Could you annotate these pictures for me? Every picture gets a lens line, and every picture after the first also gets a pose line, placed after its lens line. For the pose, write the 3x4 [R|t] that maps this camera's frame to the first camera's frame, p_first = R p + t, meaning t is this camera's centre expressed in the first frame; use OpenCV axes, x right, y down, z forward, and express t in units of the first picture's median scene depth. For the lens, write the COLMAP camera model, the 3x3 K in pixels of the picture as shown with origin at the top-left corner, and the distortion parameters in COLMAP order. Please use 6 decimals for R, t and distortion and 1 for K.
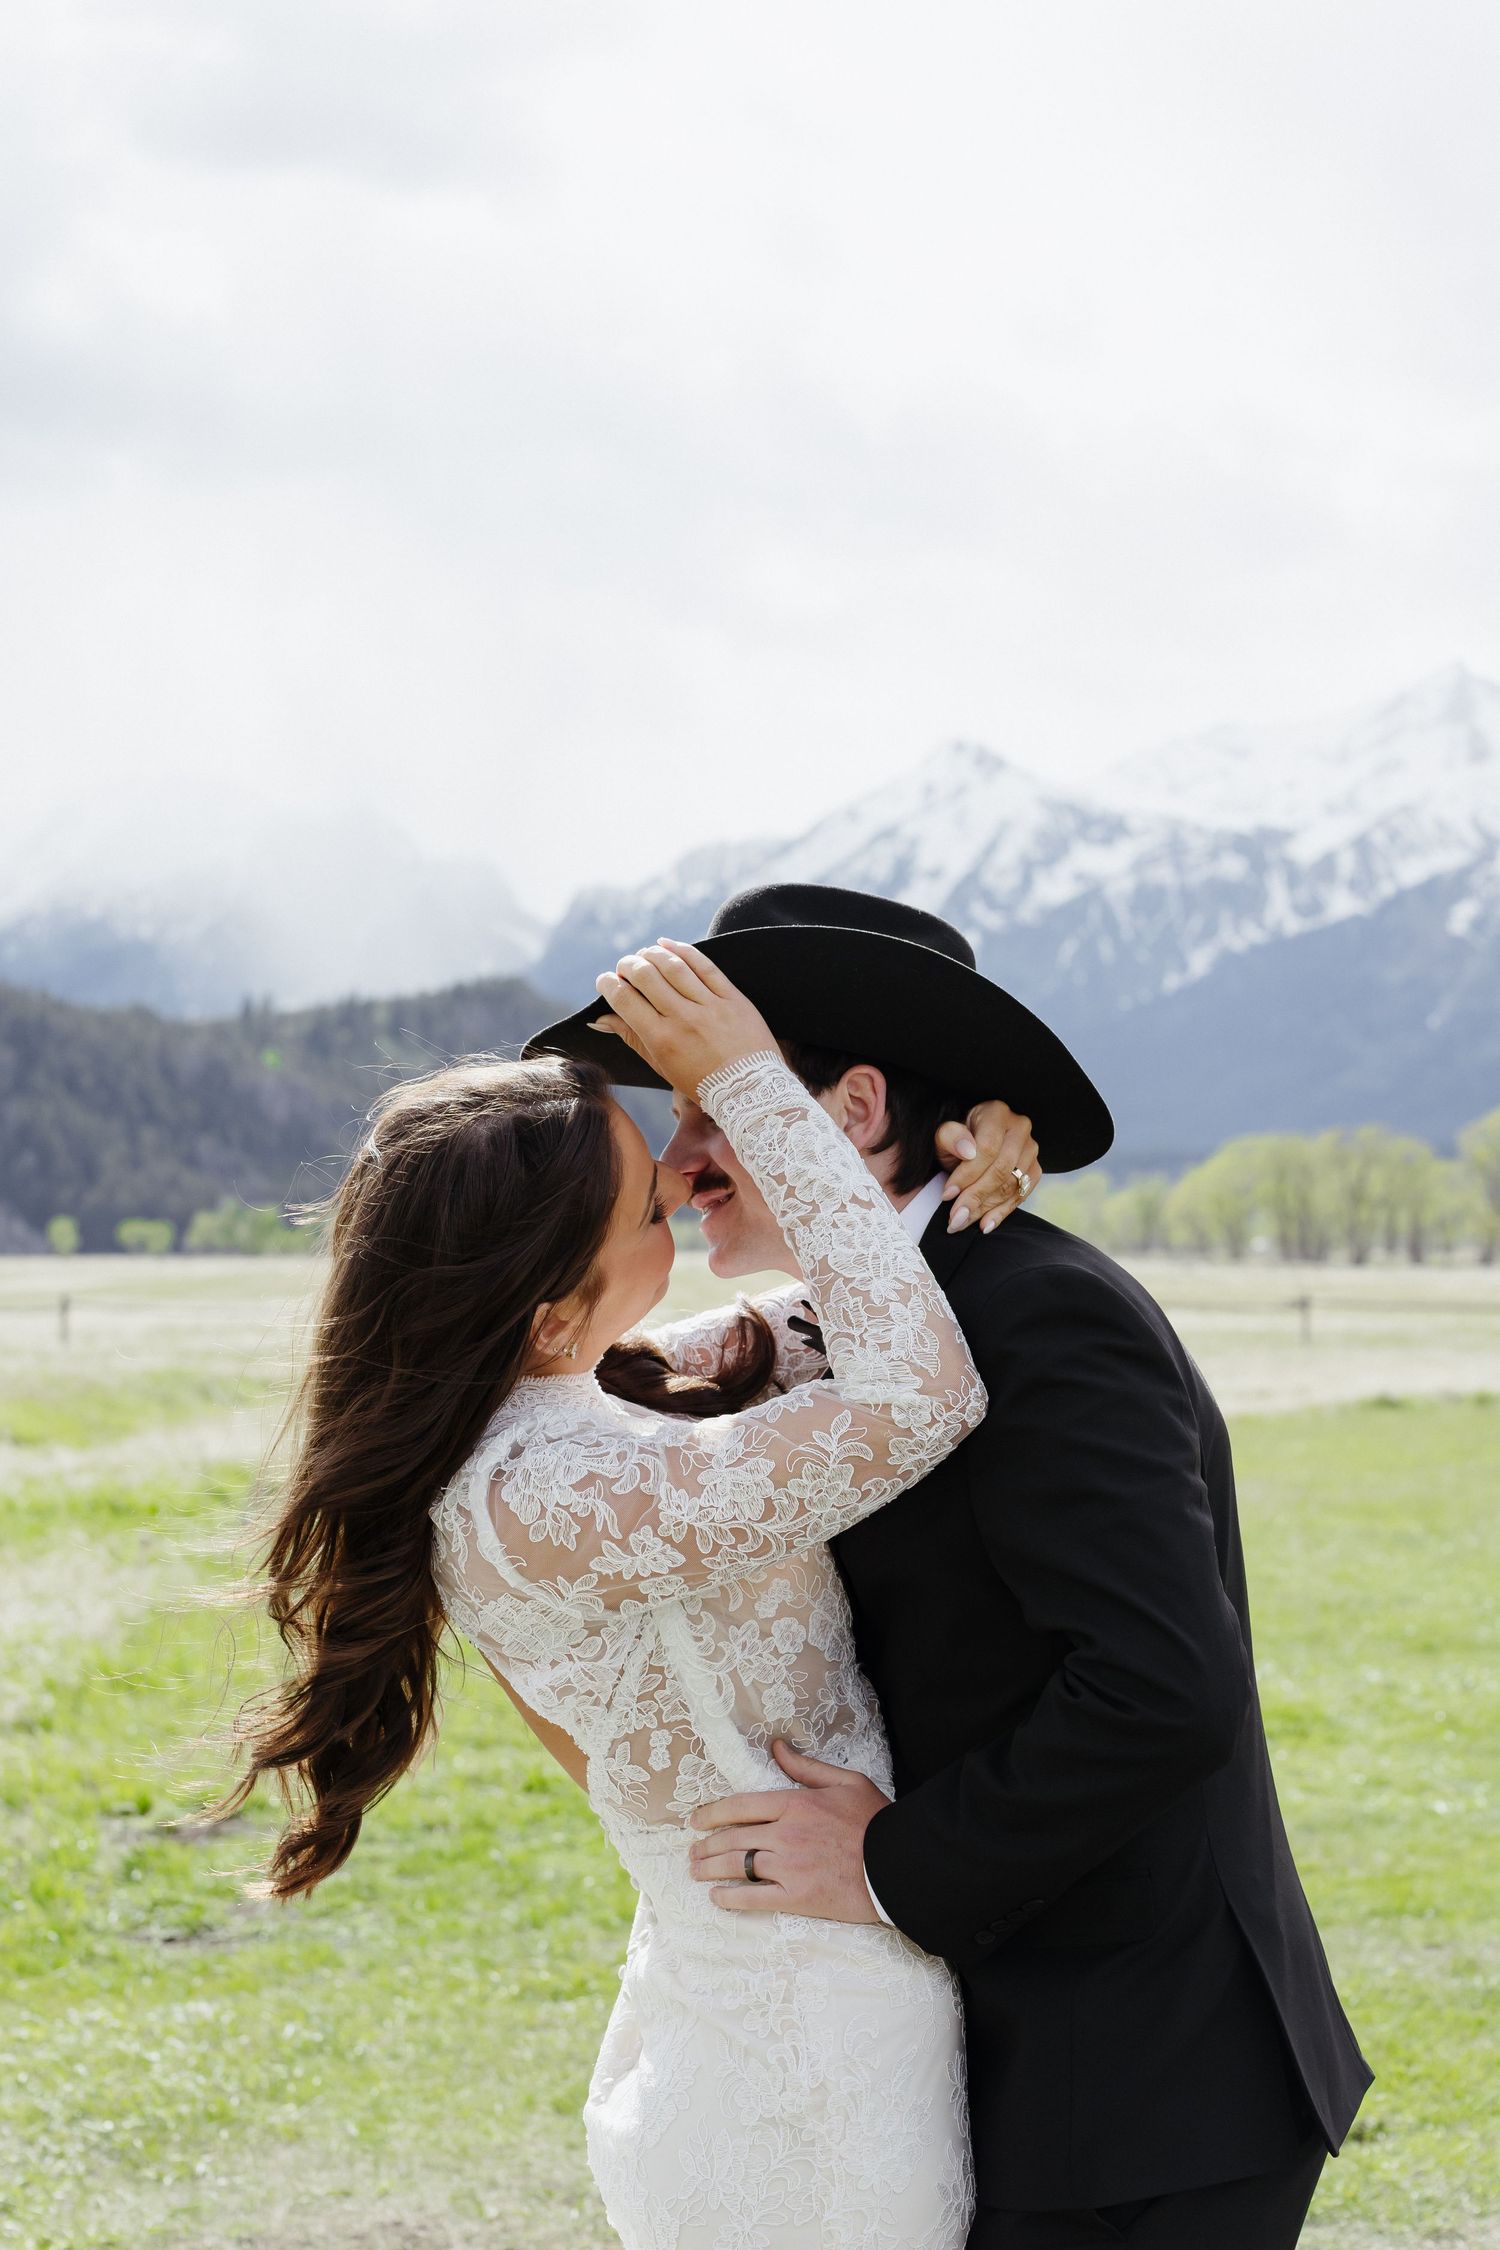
lens RADIAL K [[5037.2, 0, 750.0], [0, 5037.2, 1125.0], [0, 0, 1]] dist [-0.072148, 0.582688]
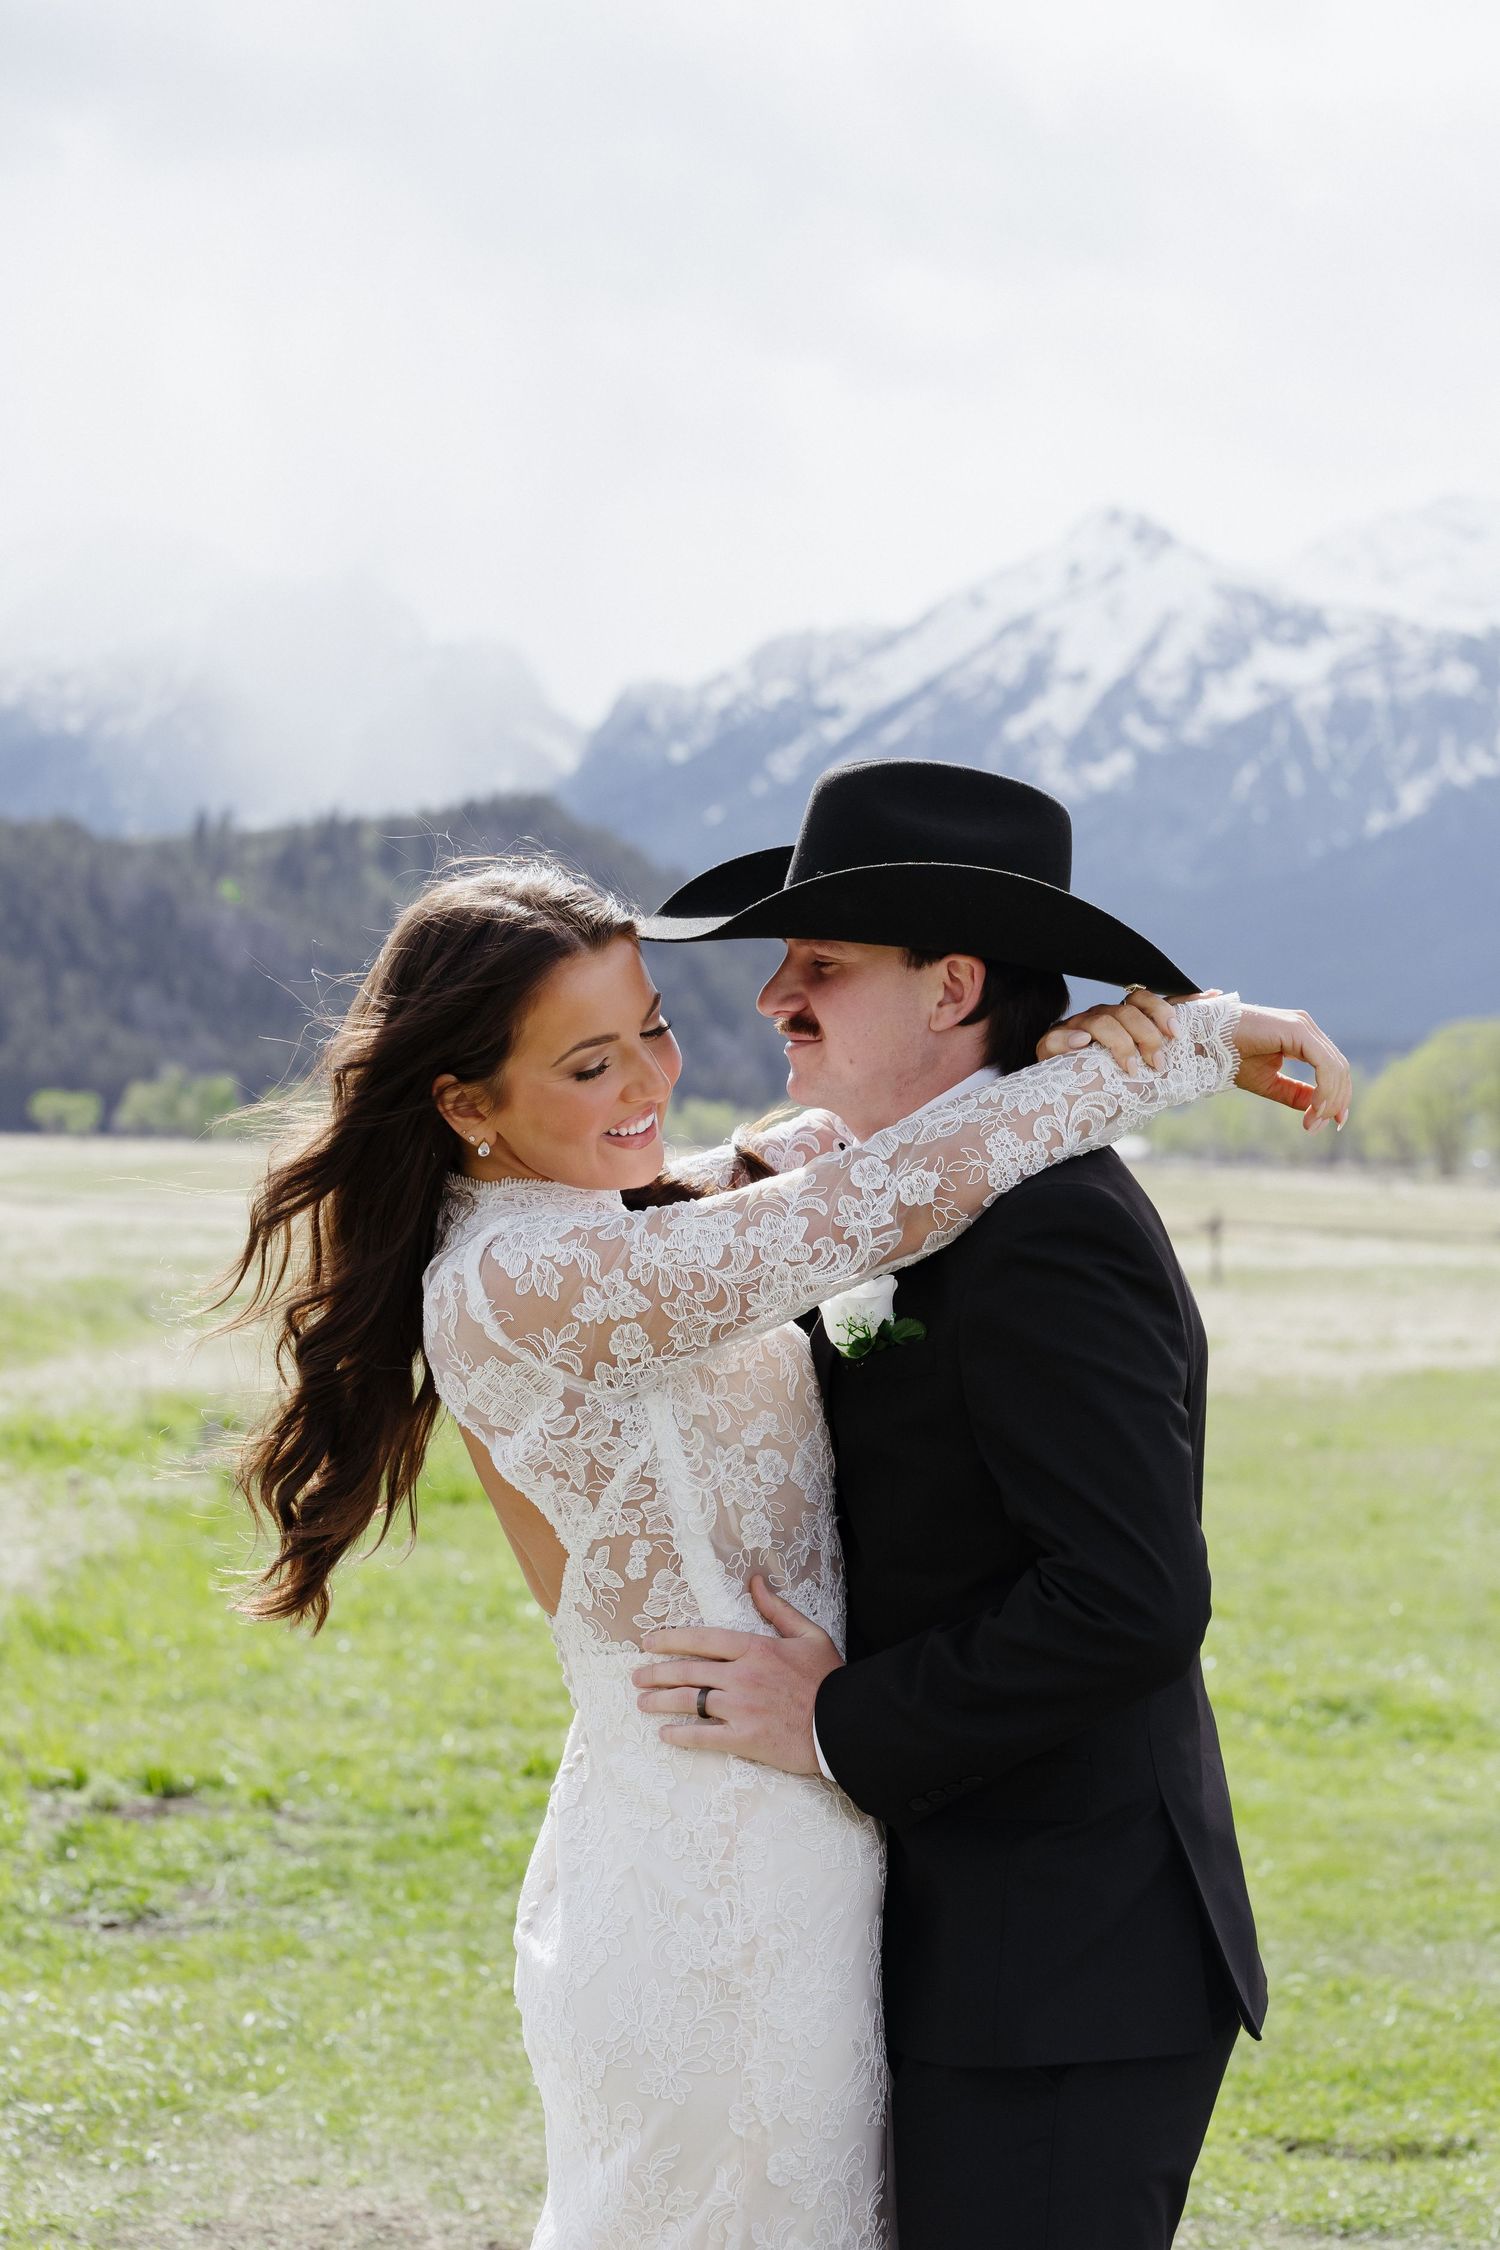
lens RADIAL K [[6477.8, 0, 750.0], [0, 6477.8, 1125.0], [0, 0, 1]] dist [-0.218269, 1.275949]
pose [[0.999568, 0.026202, -0.013276, 0.005616], [-0.025915, 0.999436, 0.021353, -0.001981], [0.013828, -0.020999, 0.999684, -0.102106]]
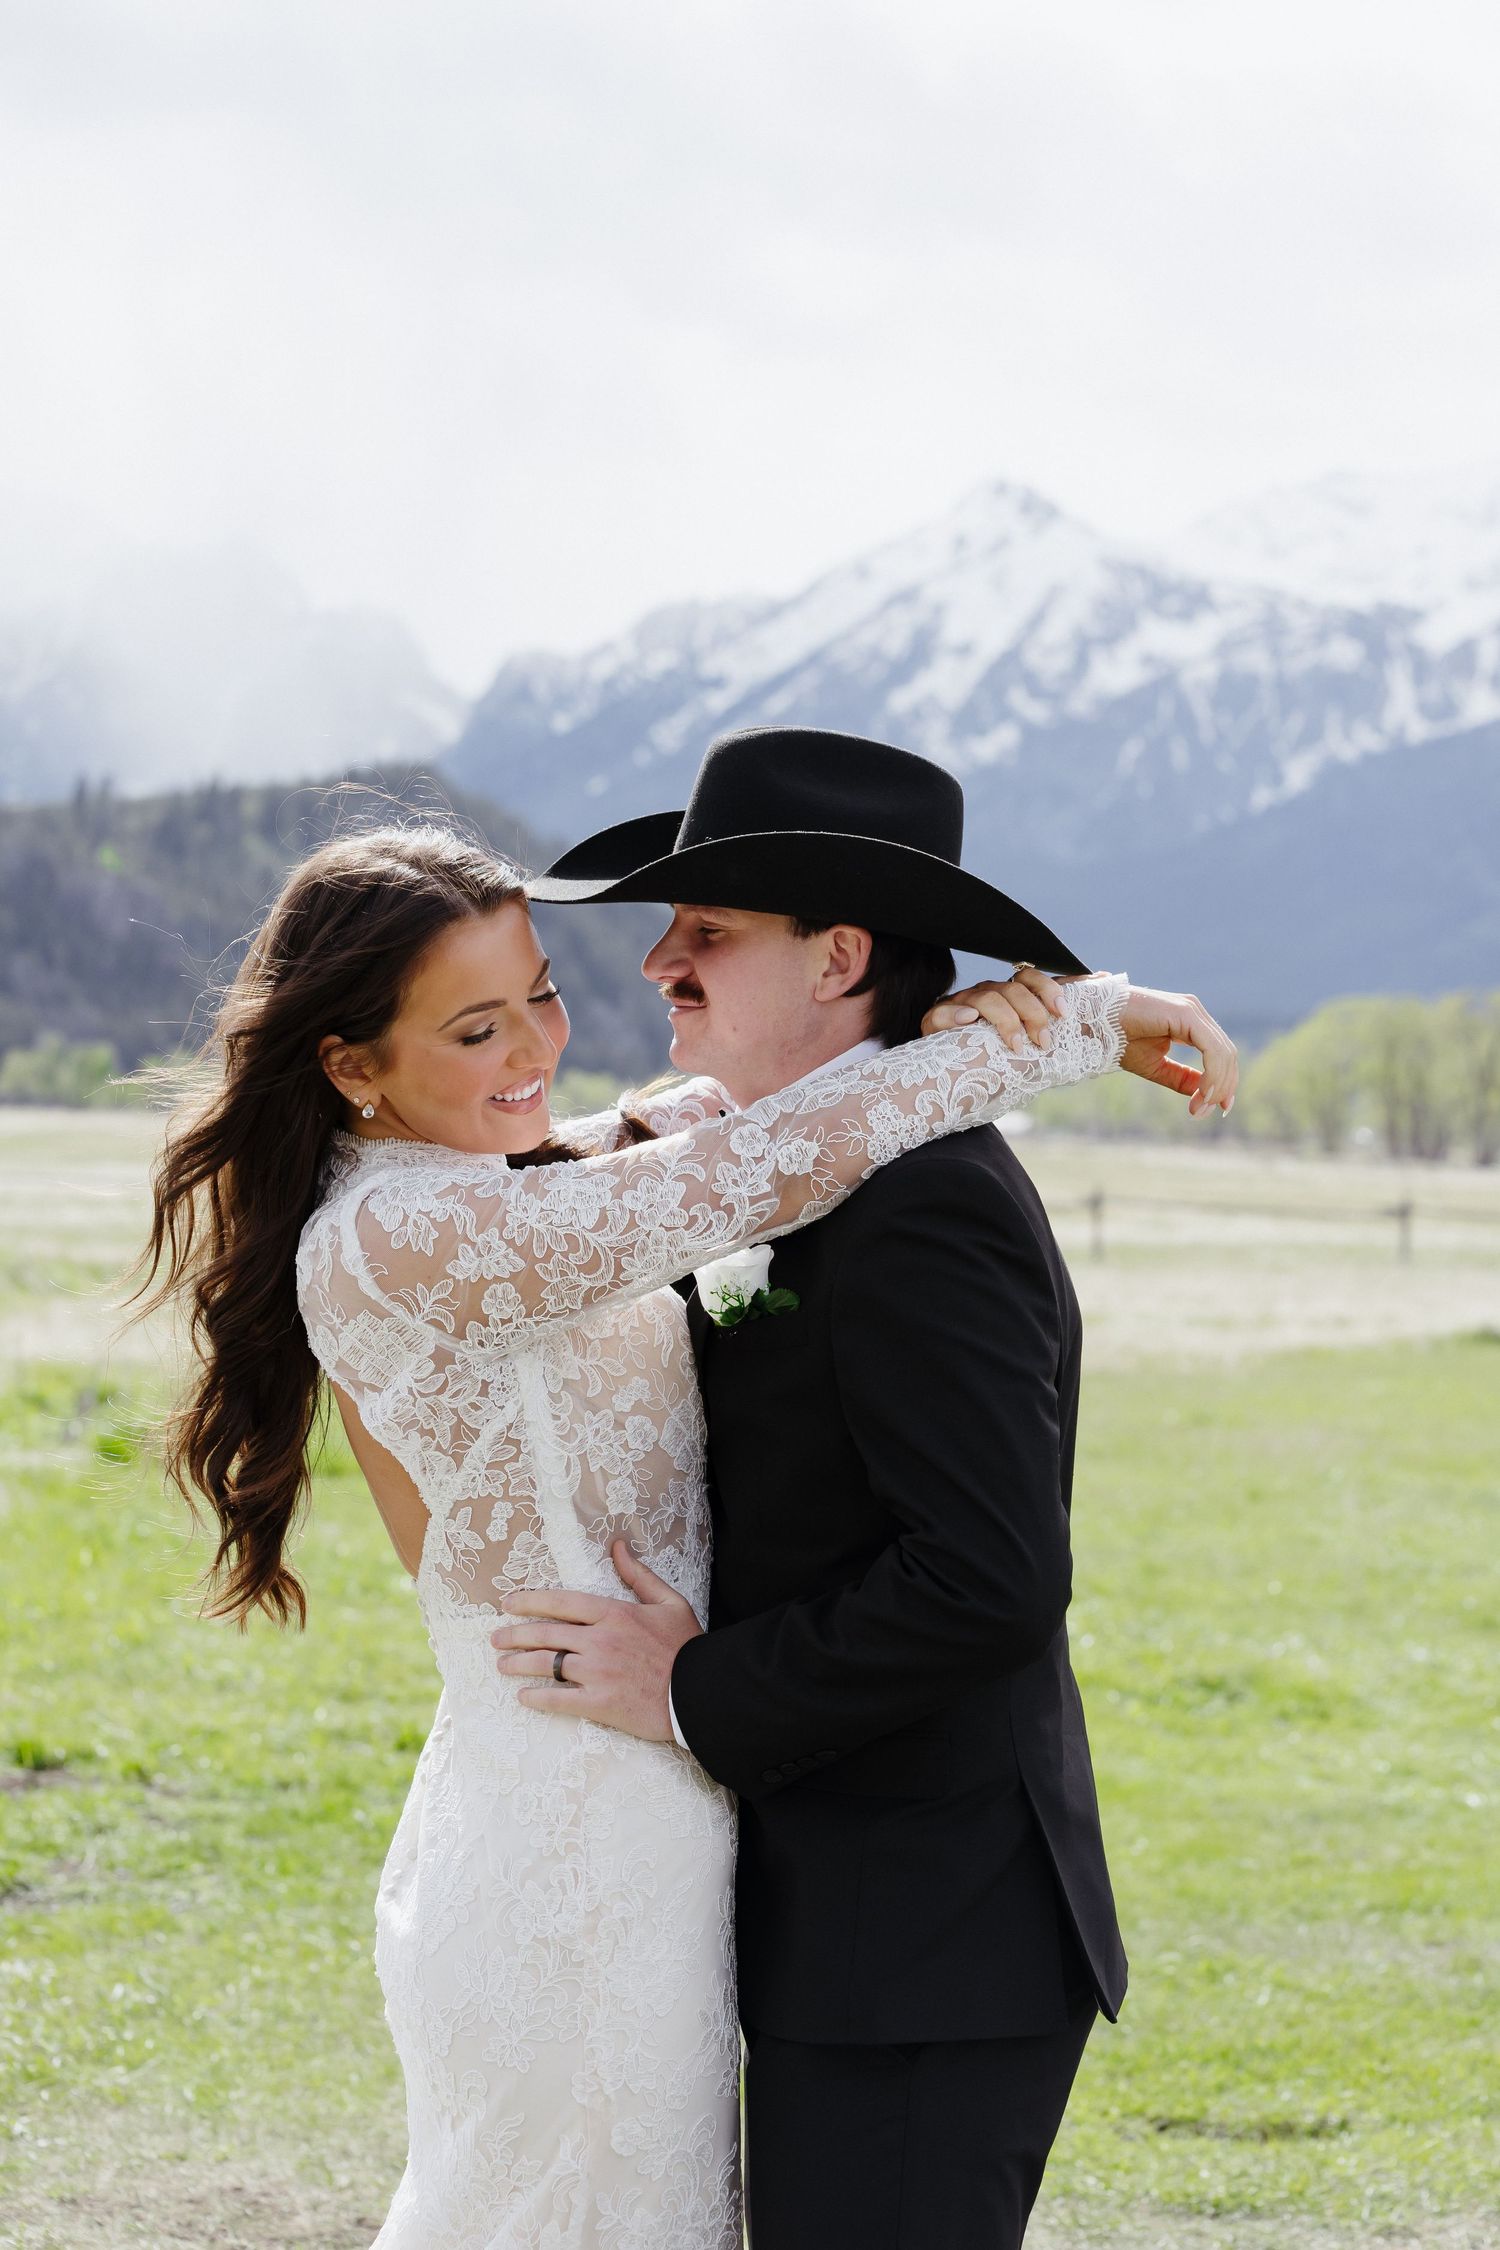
lens RADIAL K [[6516.3, 0, 742.8], [0, 6516.3, 759.8], [0, 0, 1]] dist [-0.159612, 0.758028]
pose [[0.999455, 0.032934, 0.002137, 0.006226], [-0.032852, 0.998980, -0.030987, -0.002343], [-0.003155, 0.030900, 0.999517, -0.111494]]
